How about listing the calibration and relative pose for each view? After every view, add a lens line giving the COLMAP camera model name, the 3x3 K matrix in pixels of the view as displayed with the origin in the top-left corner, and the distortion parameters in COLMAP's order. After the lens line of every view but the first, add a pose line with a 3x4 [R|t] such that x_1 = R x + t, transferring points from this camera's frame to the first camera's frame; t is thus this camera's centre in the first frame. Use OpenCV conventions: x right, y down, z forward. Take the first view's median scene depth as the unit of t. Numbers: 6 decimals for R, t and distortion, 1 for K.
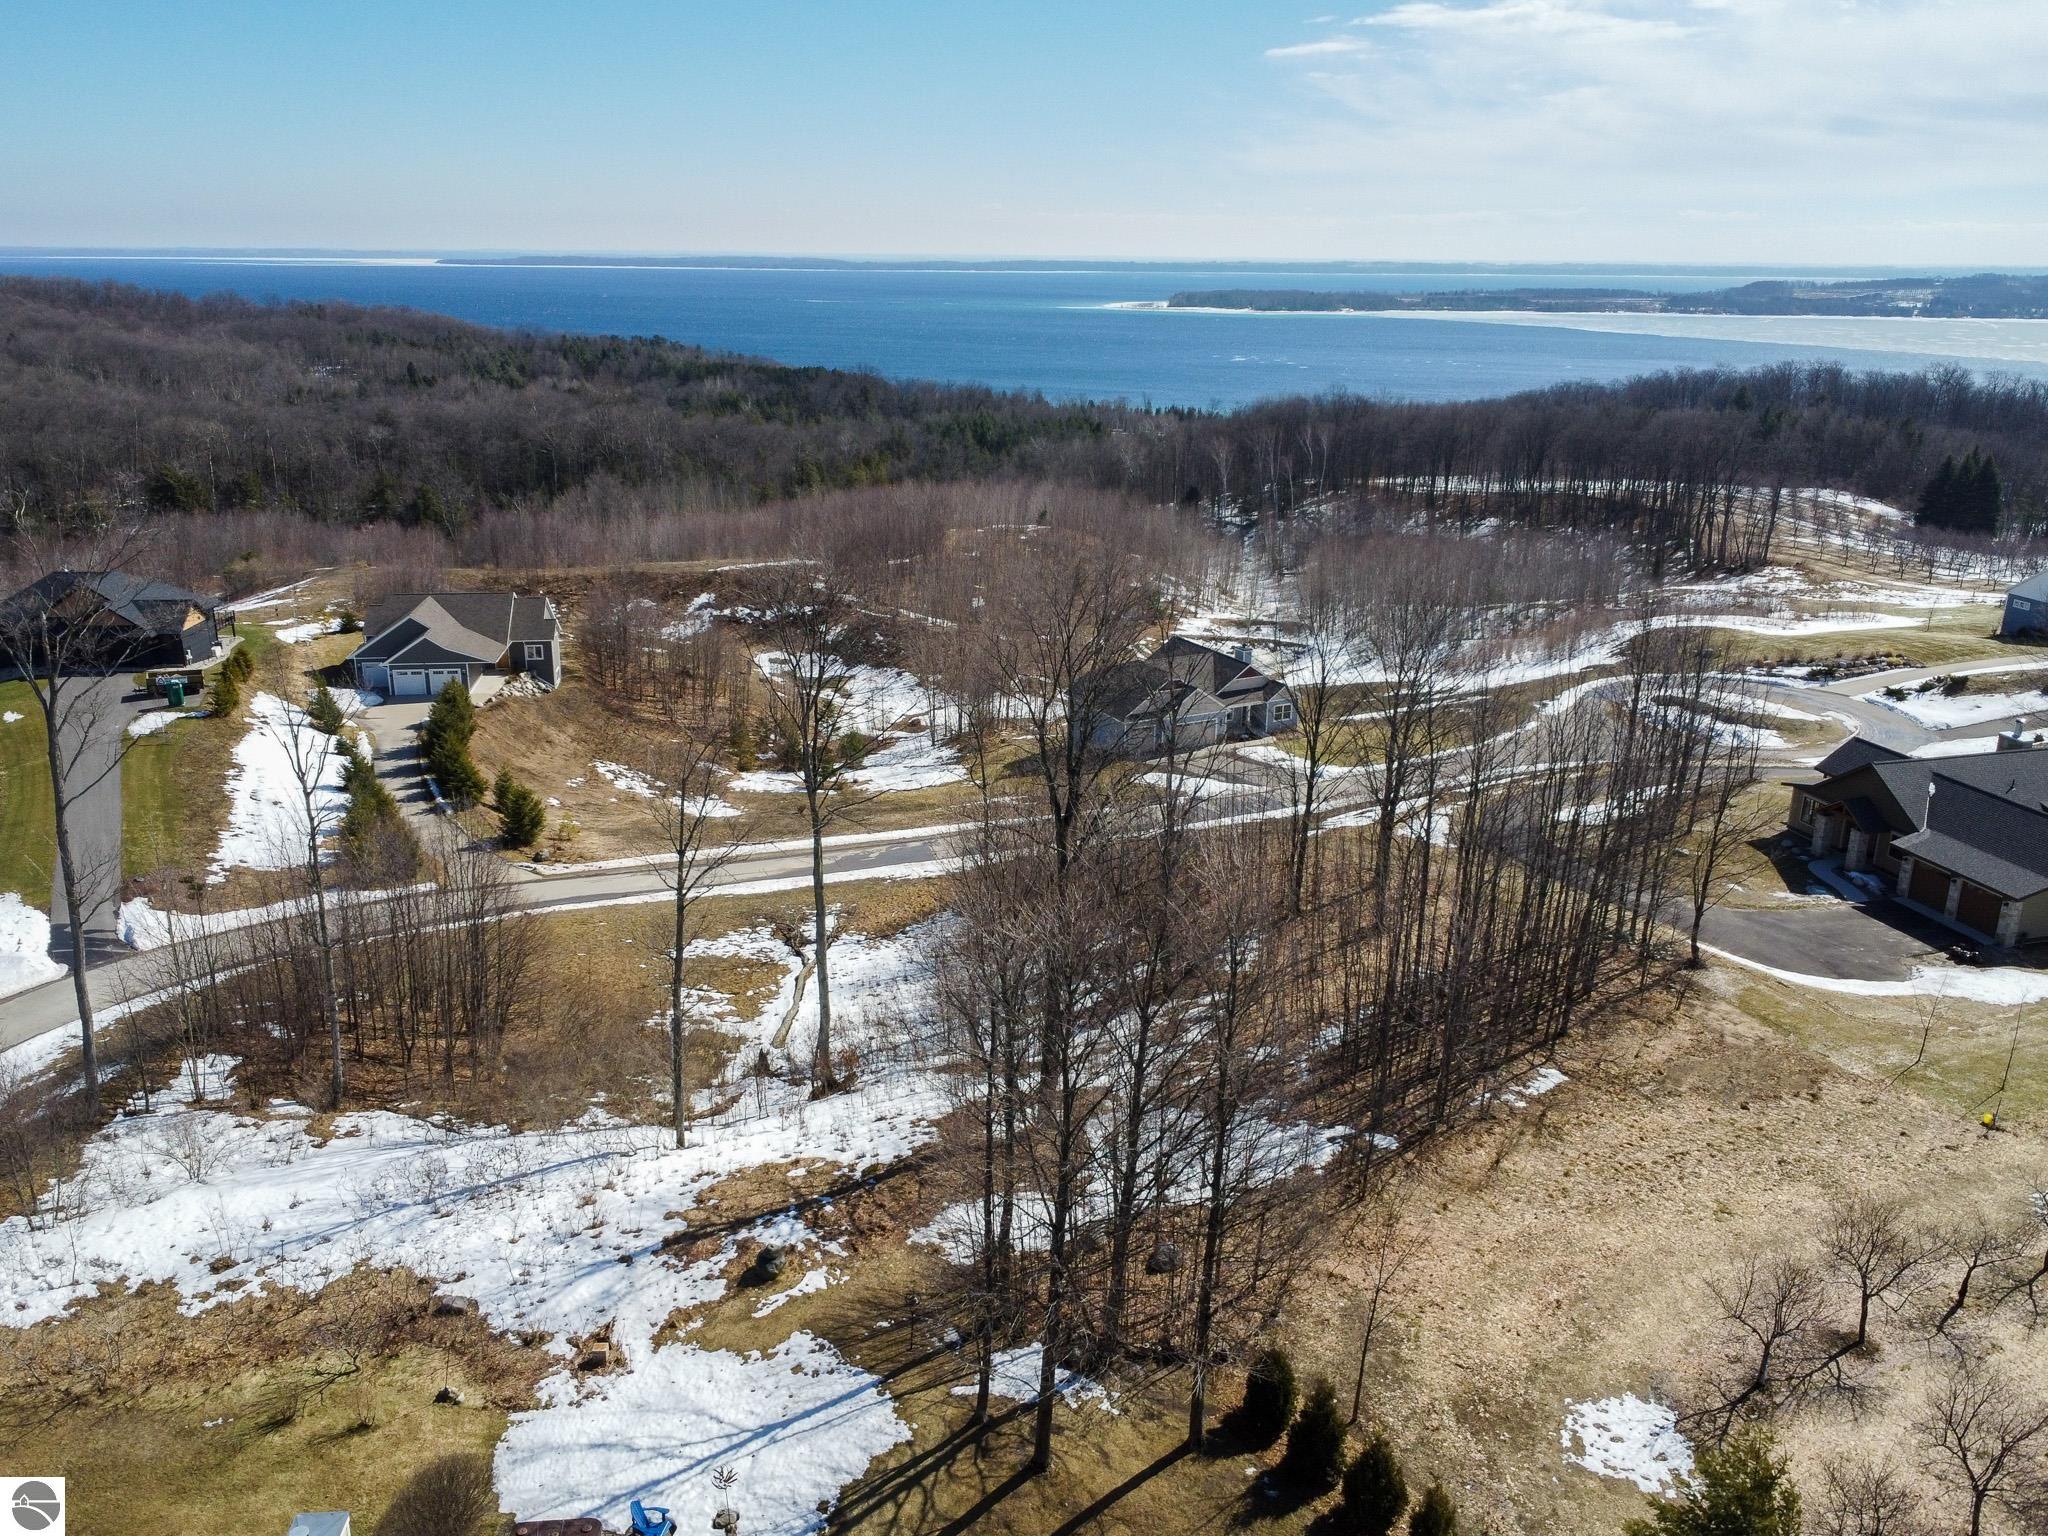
lens RADIAL K [[1597.0, 0, 1008.9], [0, 1597.0, 760.5], [0, 0, 1]] dist [0.004263, -0.004965]
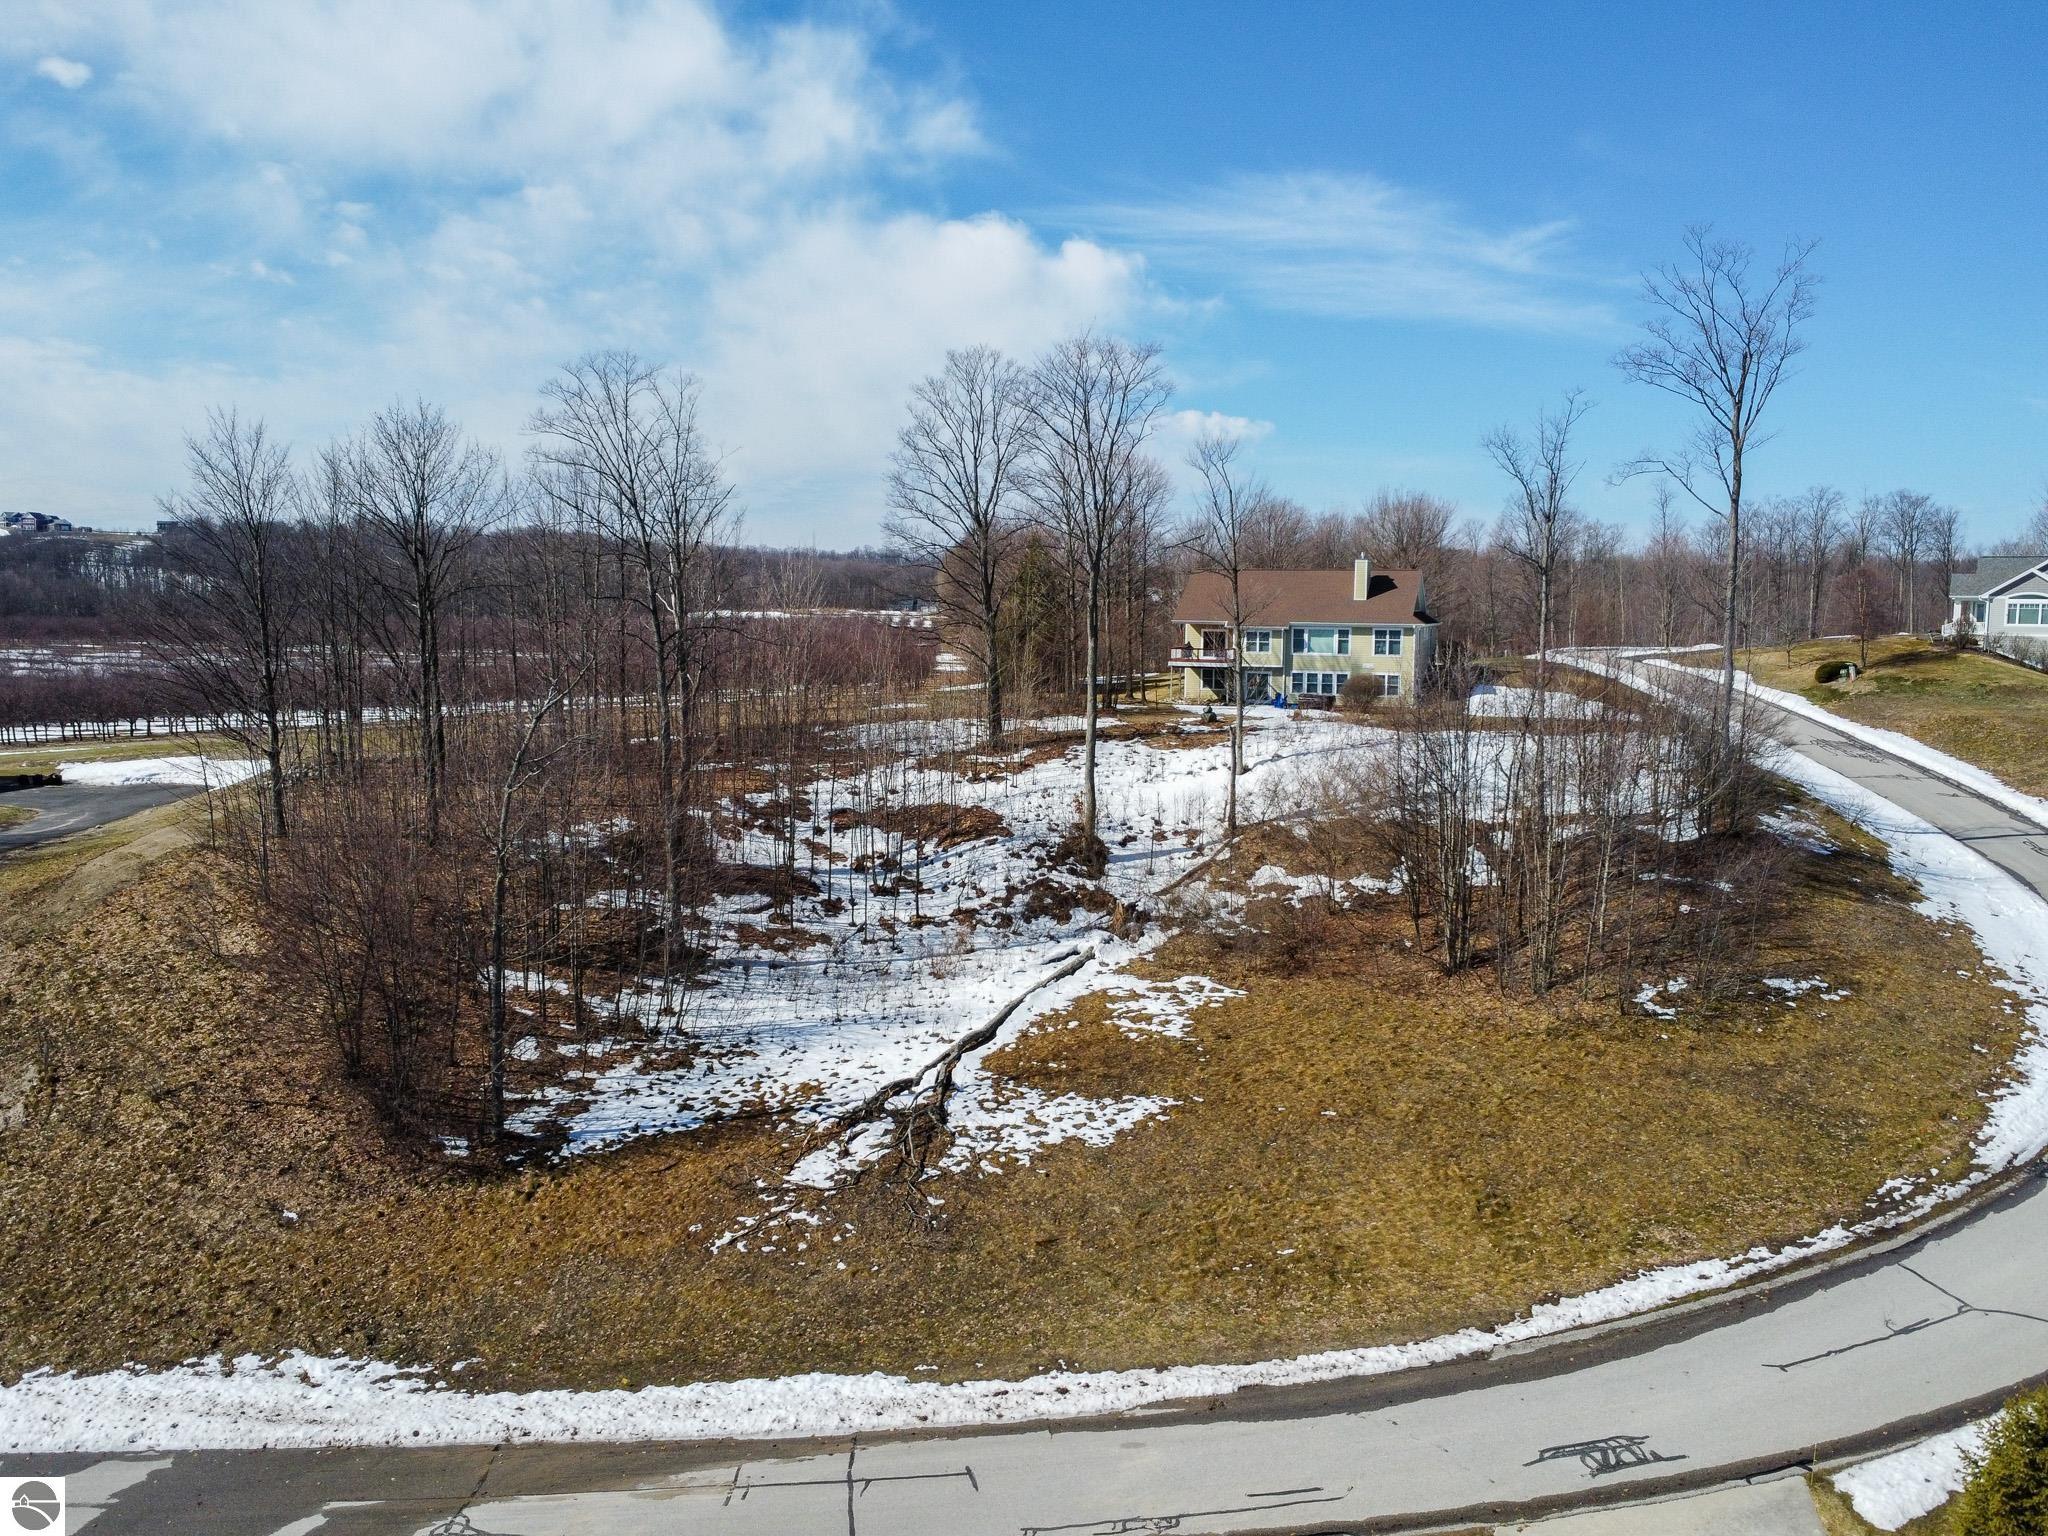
lens RADIAL K [[1532.8, 0, 1009.3], [0, 1532.8, 763.1], [0, 0, 1]] dist [0.001046, -0.002440]
pose [[-0.907310, -0.062233, 0.415832, -0.357277], [0.110070, 0.919341, 0.377751, -0.177871], [-0.405800, 0.388508, -0.827277, 1.349471]]
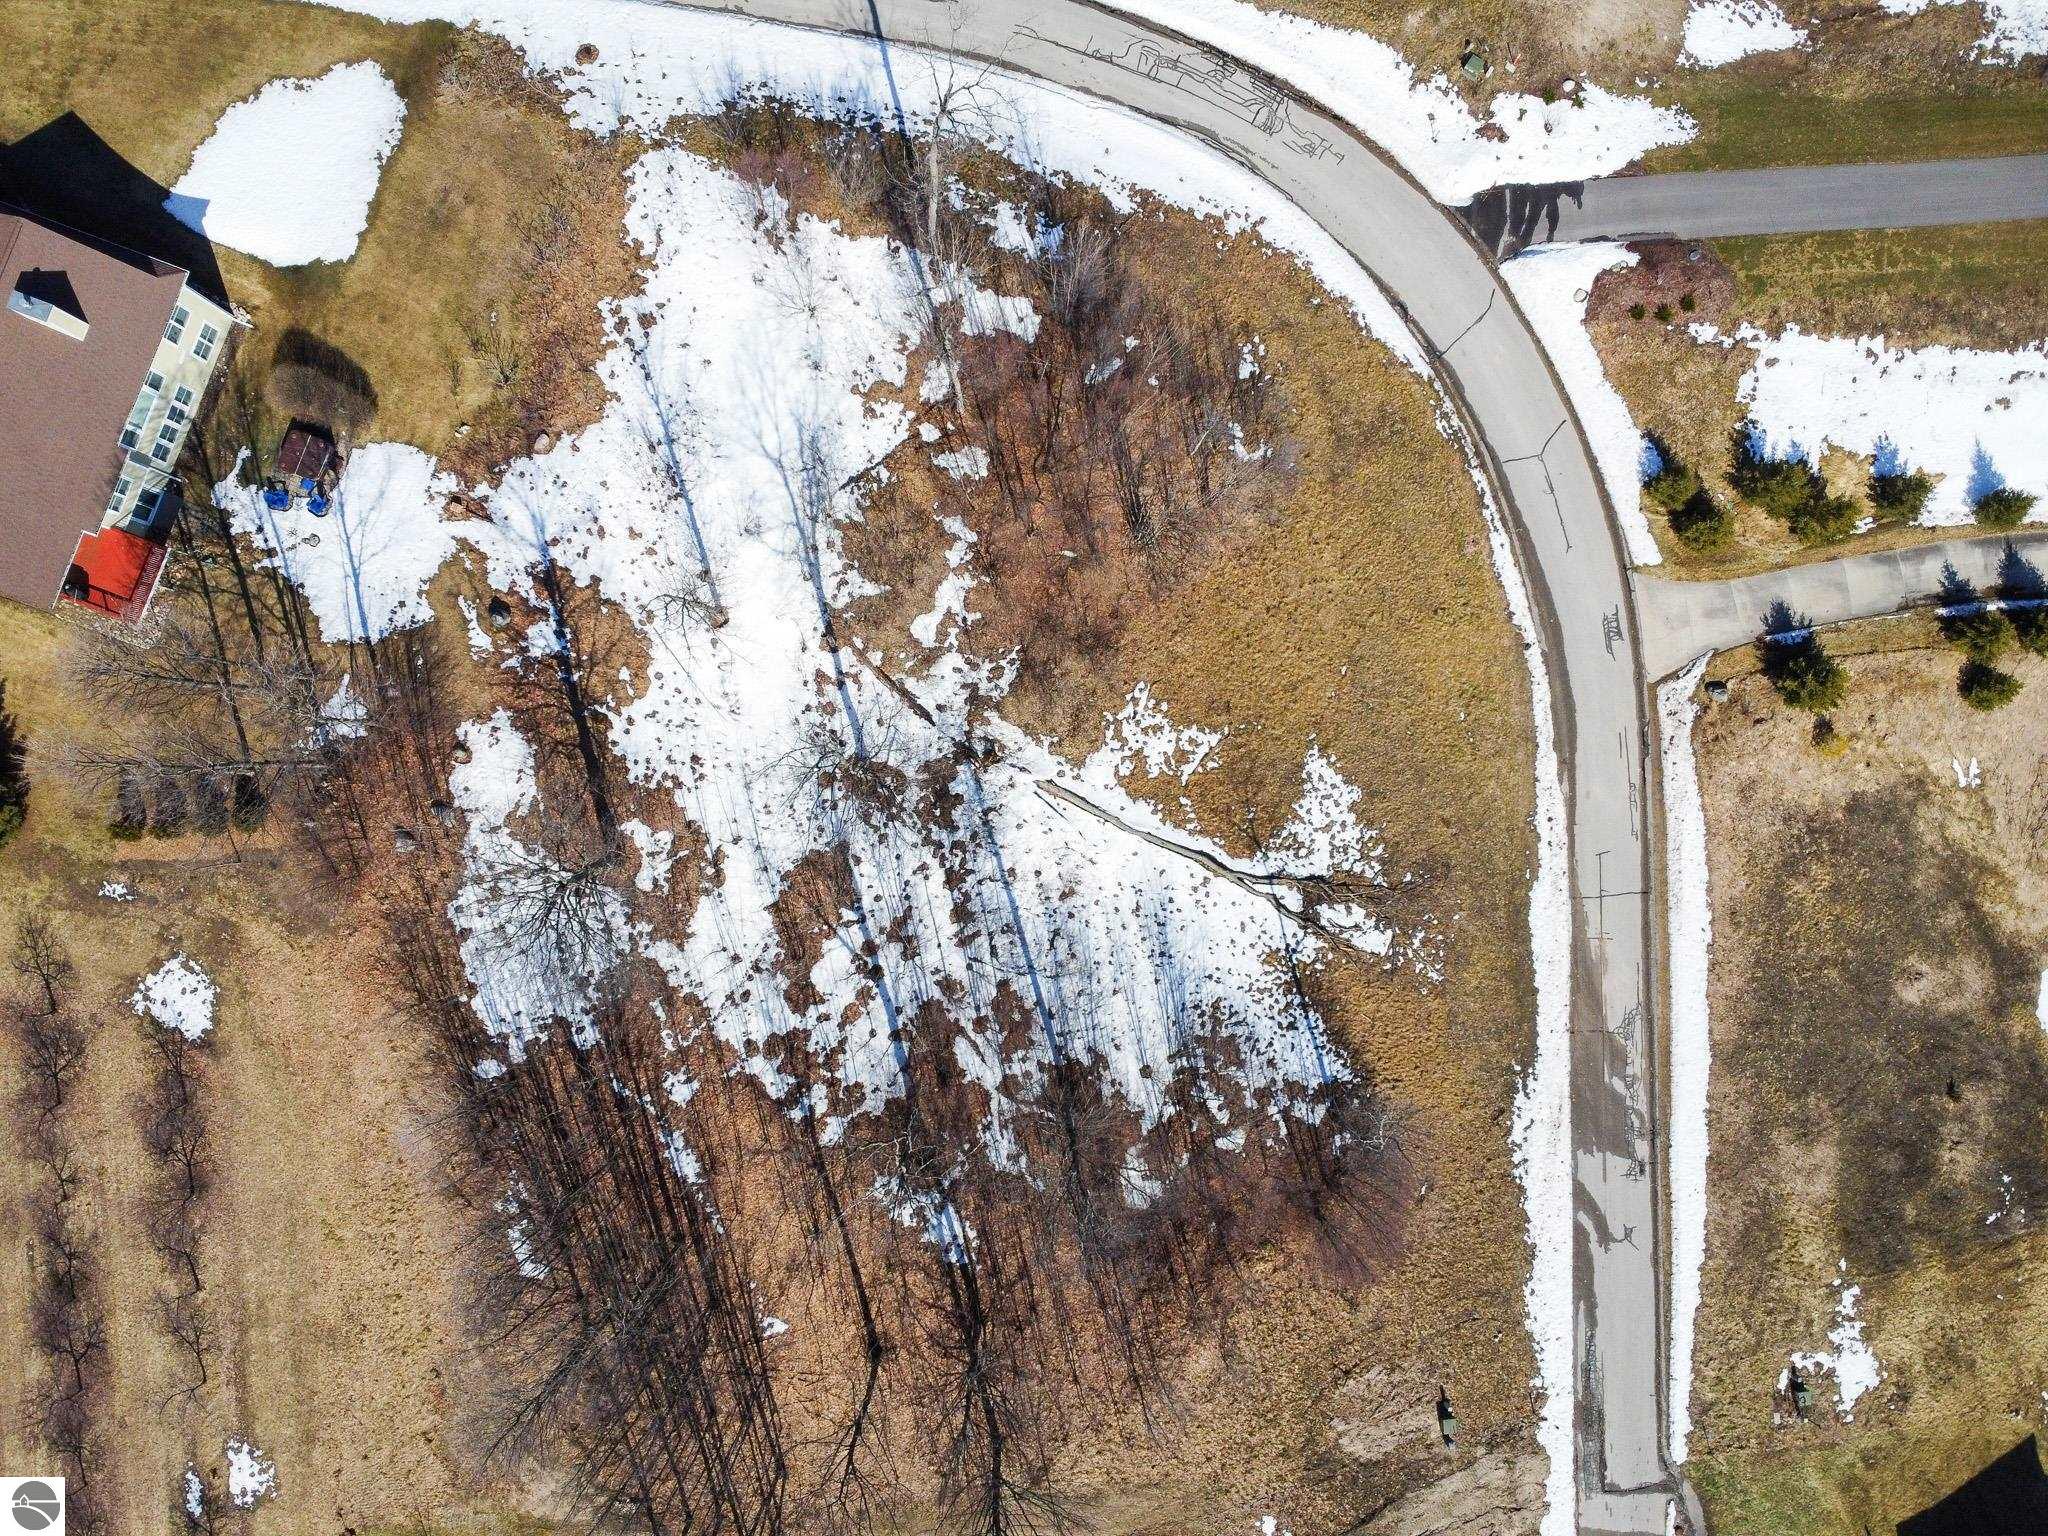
lens RADIAL K [[1537.6, 0, 1012.5], [0, 1537.6, 761.7], [0, 0, 1]] dist [0.003537, -0.008891]
pose [[-0.416929, 0.907566, -0.049938, -0.080506], [-0.271348, -0.071843, 0.959796, -0.700256], [0.867491, 0.413717, 0.276219, 0.558743]]
